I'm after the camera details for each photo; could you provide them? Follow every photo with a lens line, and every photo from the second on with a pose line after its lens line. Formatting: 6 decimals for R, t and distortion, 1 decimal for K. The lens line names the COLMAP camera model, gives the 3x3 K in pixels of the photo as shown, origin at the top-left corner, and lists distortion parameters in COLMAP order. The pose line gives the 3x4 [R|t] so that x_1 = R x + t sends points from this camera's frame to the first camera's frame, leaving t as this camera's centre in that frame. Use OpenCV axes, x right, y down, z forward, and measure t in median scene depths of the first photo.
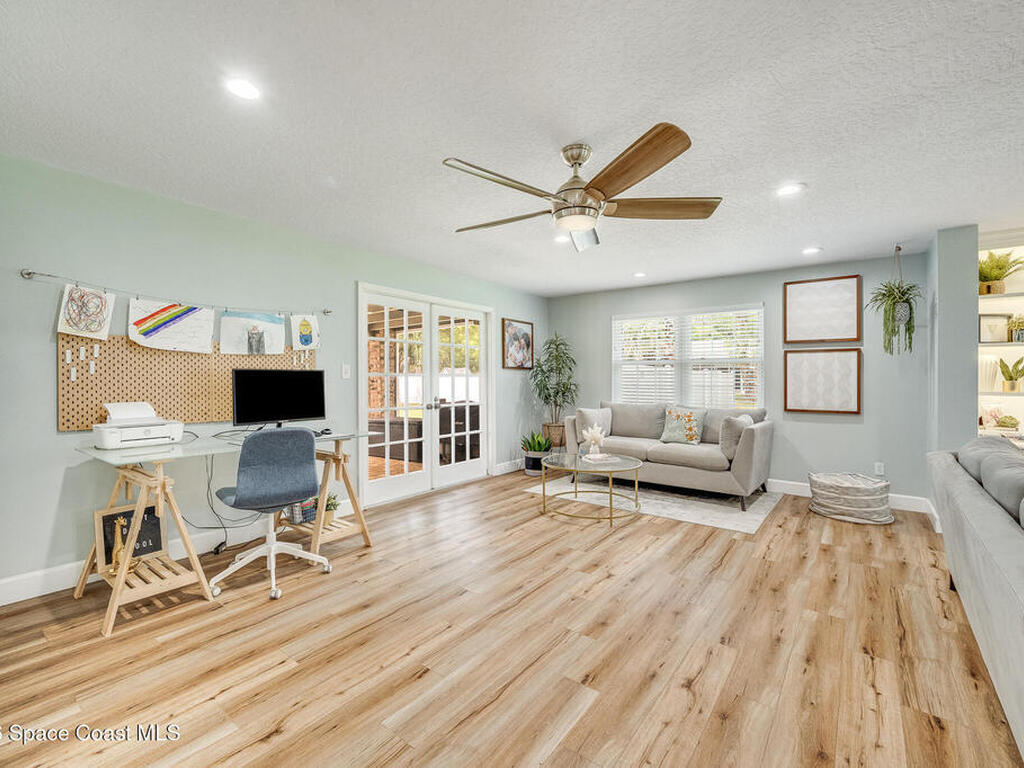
lens RADIAL K [[460.0, 0, 511.8], [0, 460.0, 375.9], [0, 0, 1]] dist [0.003366, -0.001724]
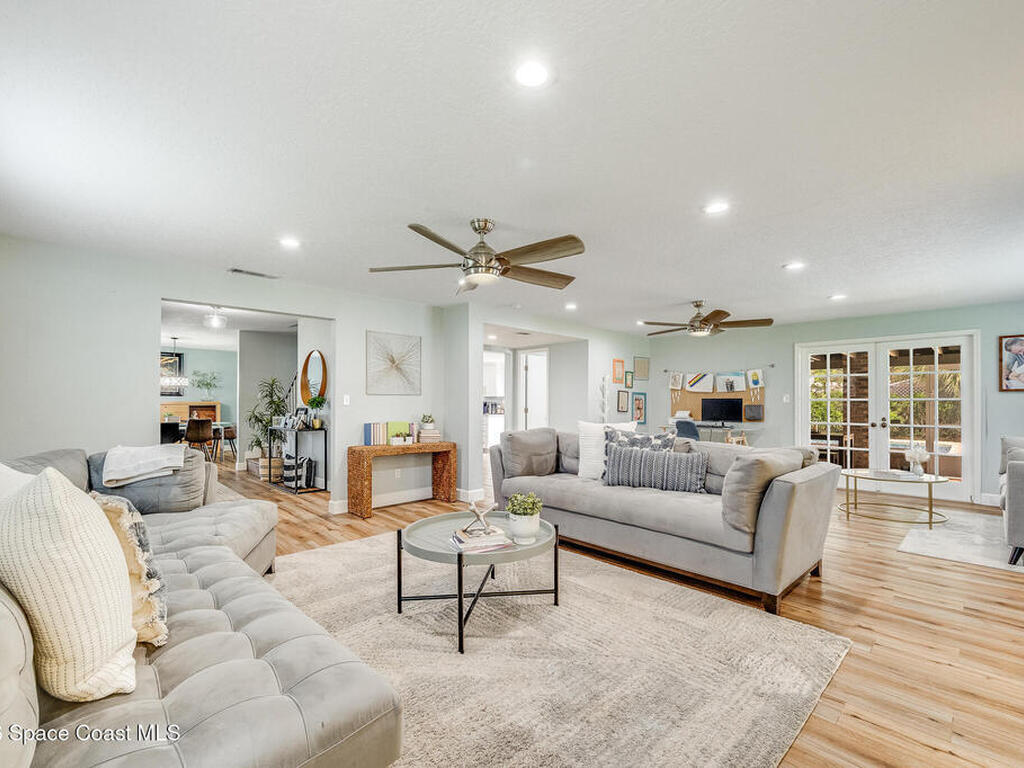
lens RADIAL K [[460.0, 0, 513.0], [0, 460.0, 399.4], [0, 0, 1]] dist [0.003366, -0.001724]
pose [[-0.151438, -0.009618, -0.988420, 1.230146], [0.001967, 0.999948, -0.010032, 0.007580], [0.988465, -0.003464, -0.151412, 0.216007]]
